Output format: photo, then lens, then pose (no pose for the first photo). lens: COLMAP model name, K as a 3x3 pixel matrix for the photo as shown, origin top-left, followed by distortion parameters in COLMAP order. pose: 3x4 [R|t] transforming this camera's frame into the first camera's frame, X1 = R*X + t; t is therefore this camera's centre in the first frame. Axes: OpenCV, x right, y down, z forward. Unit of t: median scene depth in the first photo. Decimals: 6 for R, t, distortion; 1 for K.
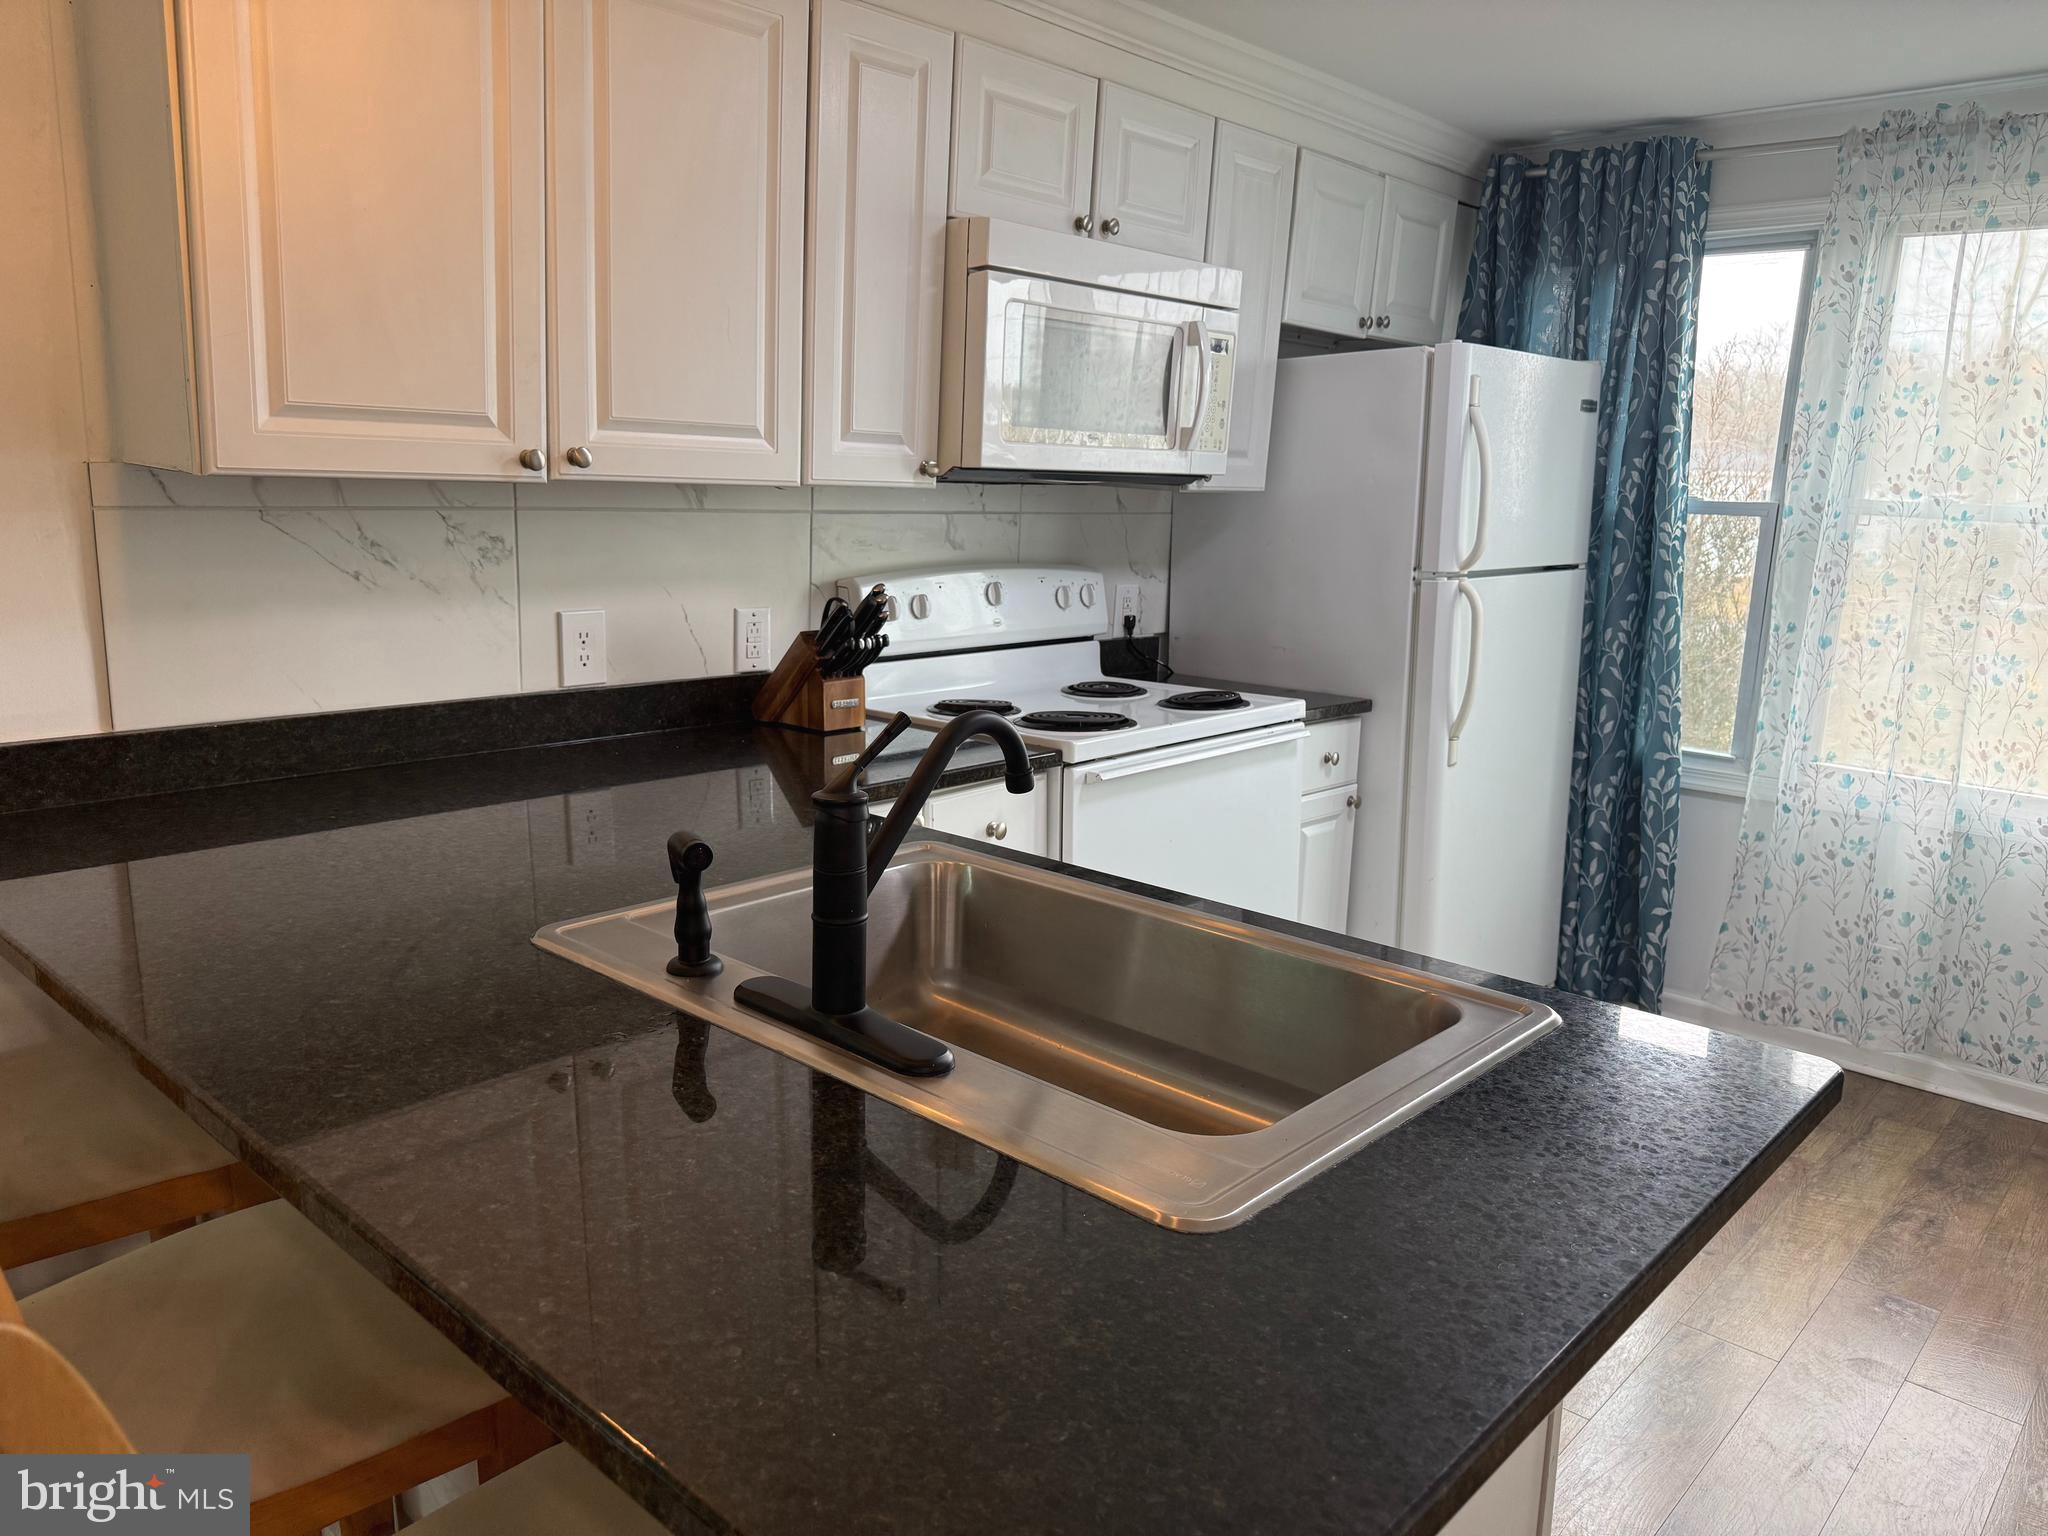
lens RADIAL K [[1448.0, 0, 1024.0], [0, 1448.0, 768.0], [0, 0, 1]] dist [0.106872, -0.147633]
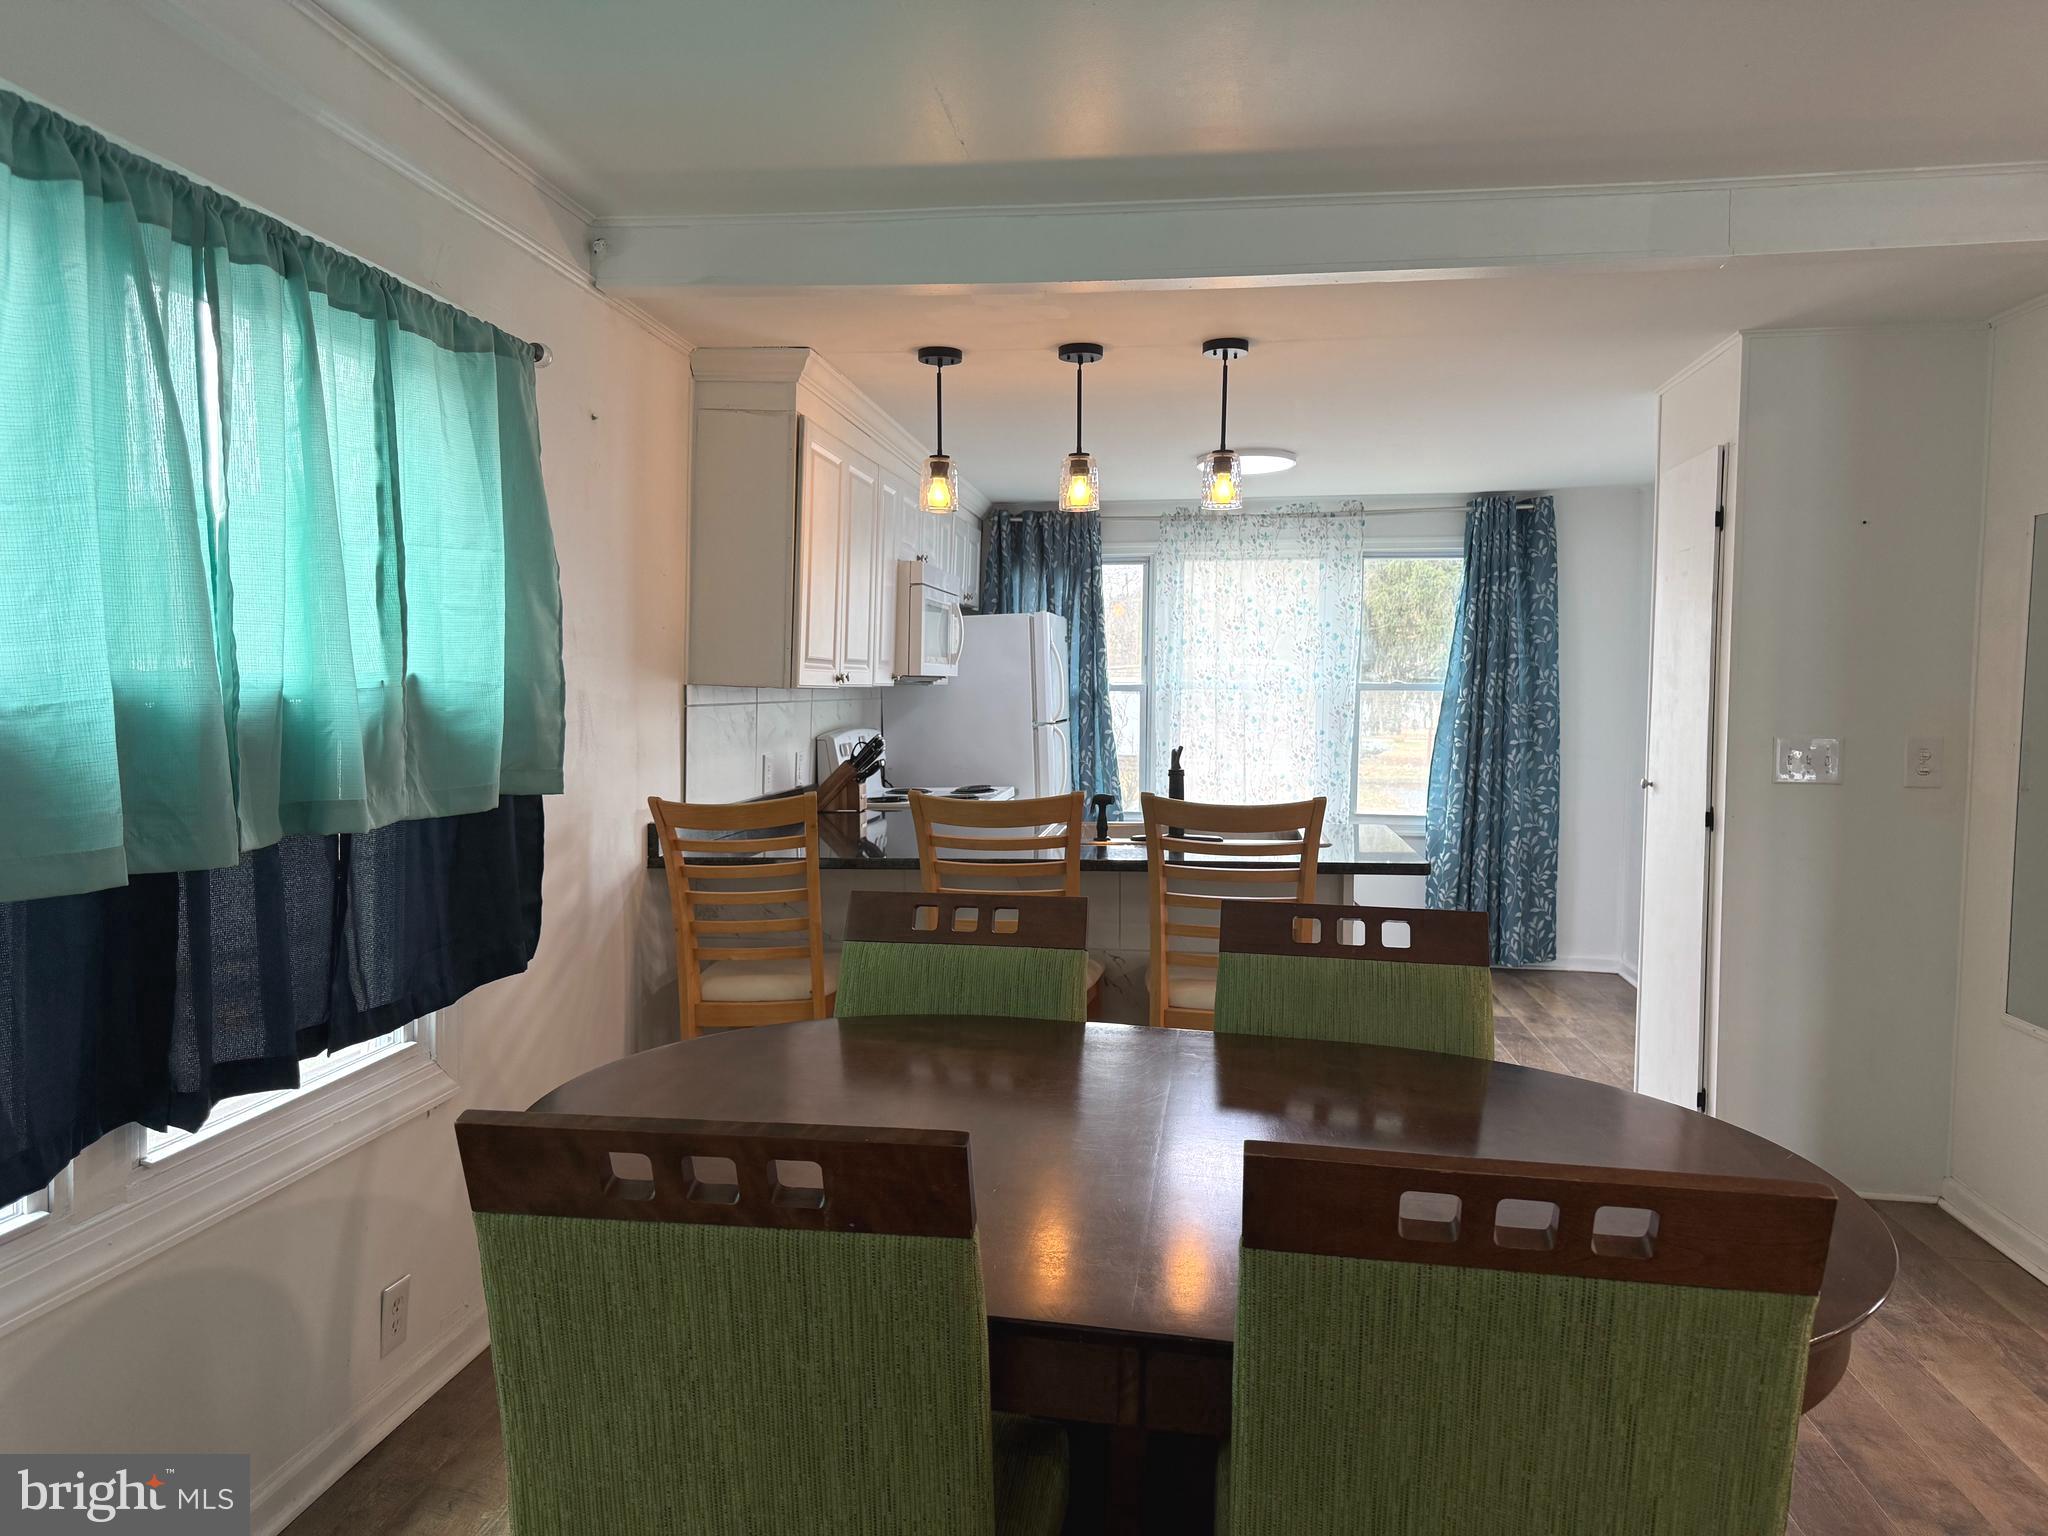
lens RADIAL K [[1448.0, 0, 1024.0], [0, 1448.0, 768.0], [0, 0, 1]] dist [0.106872, -0.147633]
pose [[0.817320, -0.065276, 0.572475, -0.846767], [0.142383, 0.985629, -0.090894, 0.098127], [-0.558315, 0.155800, 0.814869, -0.558929]]
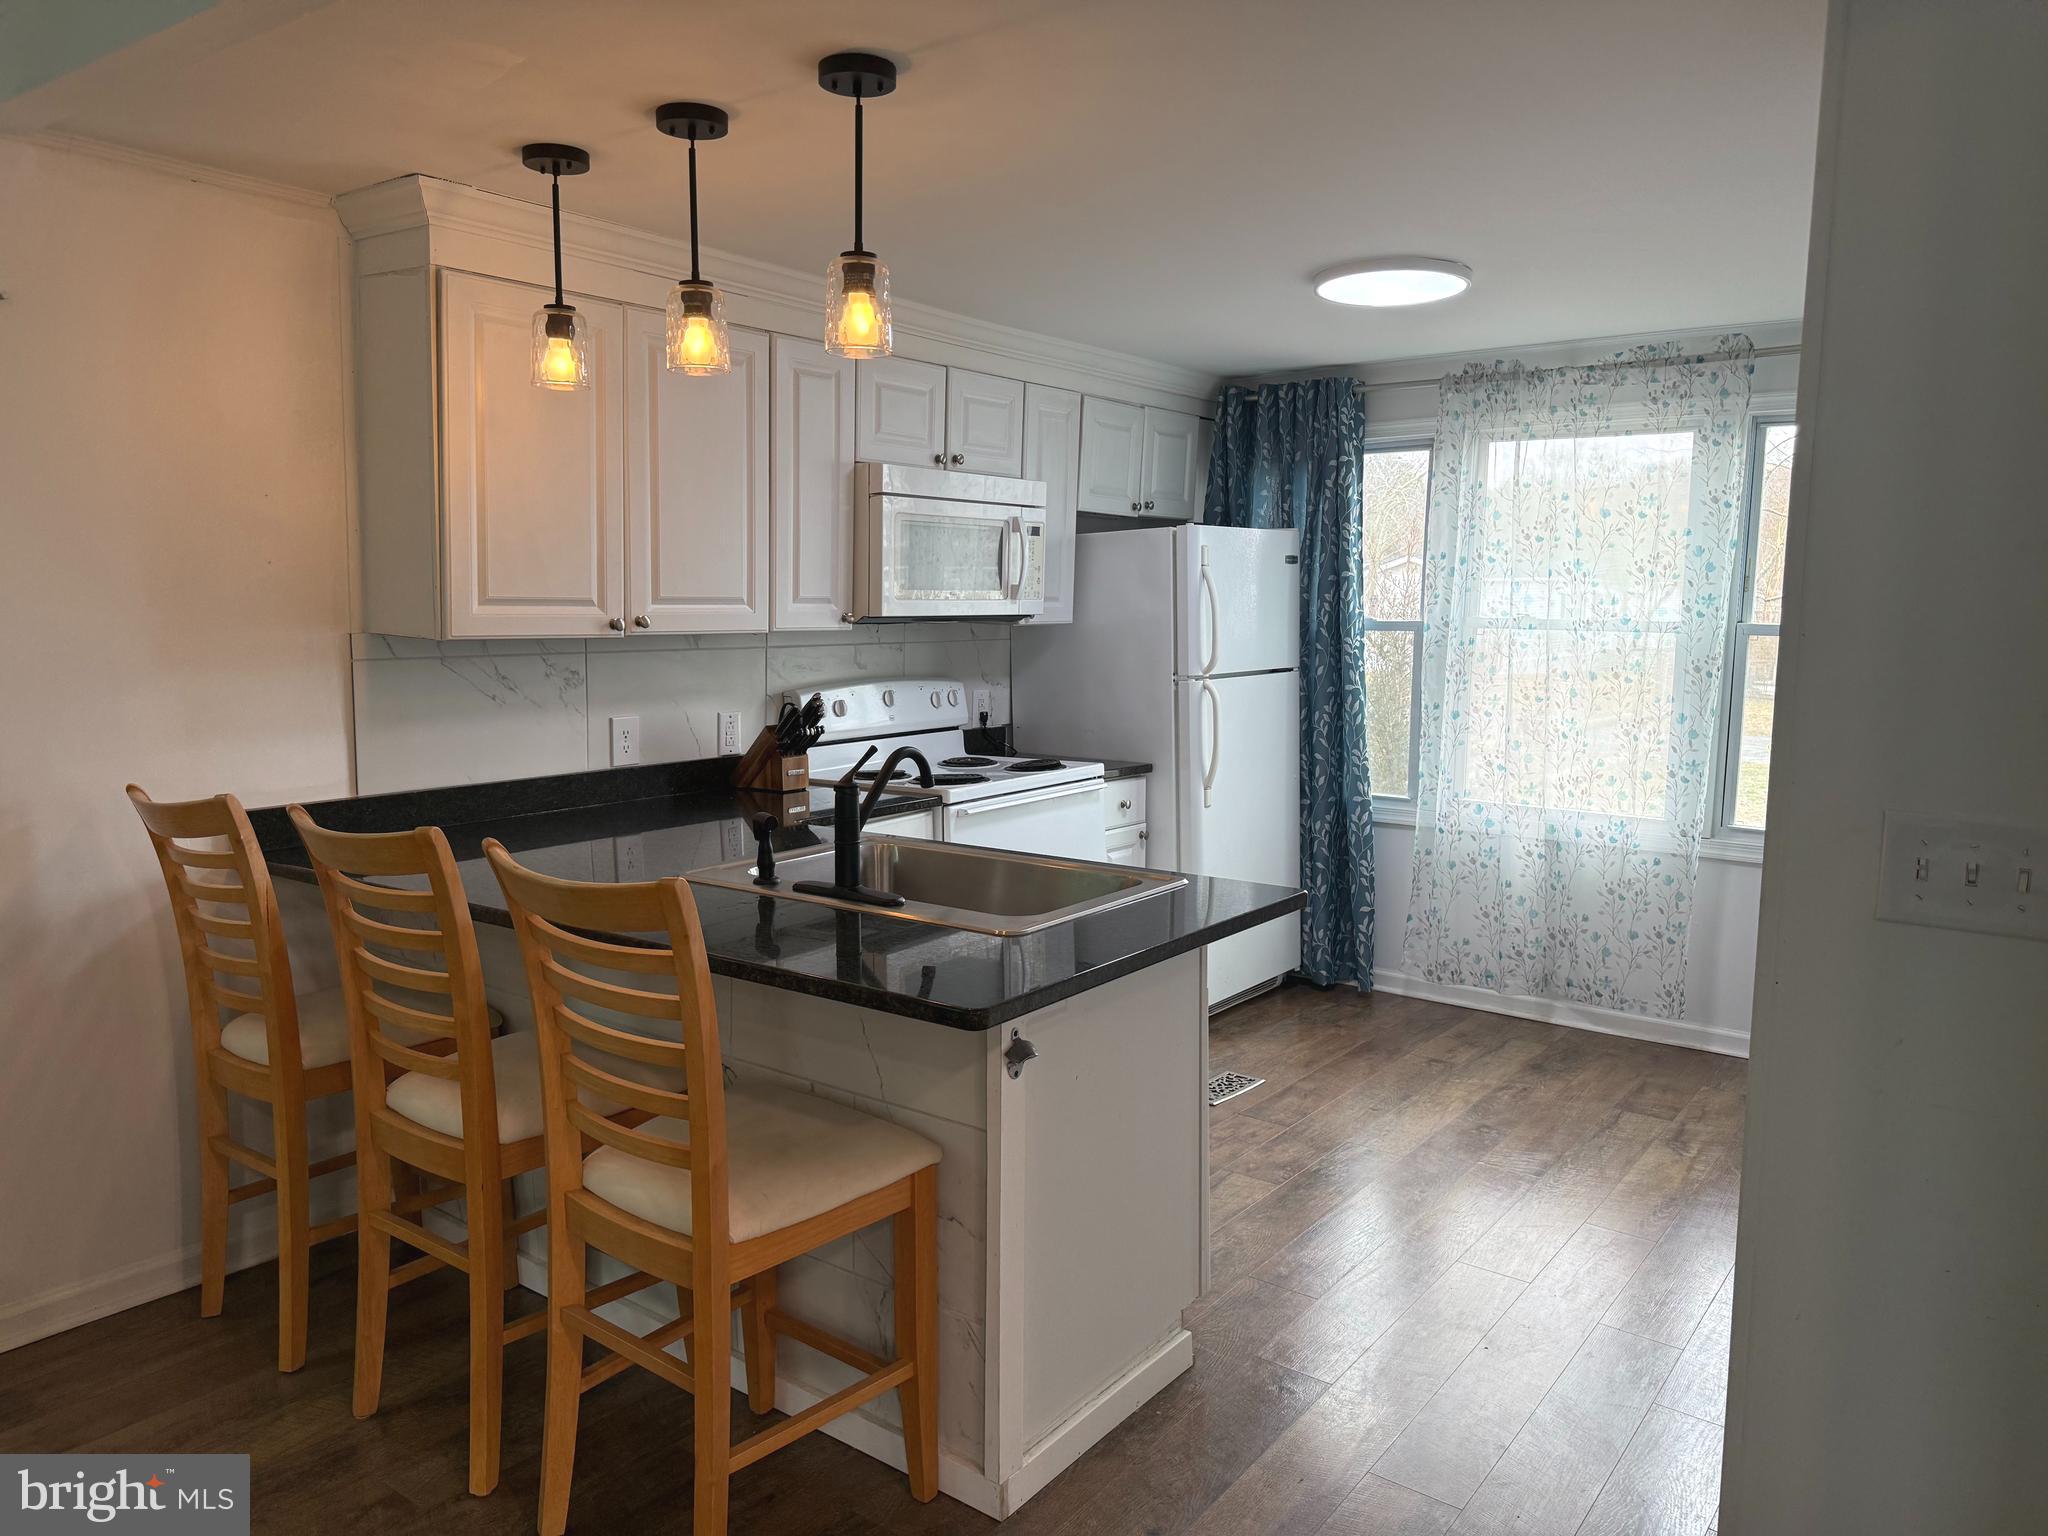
lens RADIAL K [[1447.5, 0, 1024.0], [0, 1447.5, 768.0], [0, 0, 1]] dist [0.201537, -0.366642]
pose [[0.994837, -0.037392, 0.094342, -0.024314], [0.044747, 0.996019, -0.077099, 0.063065], [-0.091083, 0.080923, 0.992550, -0.422888]]
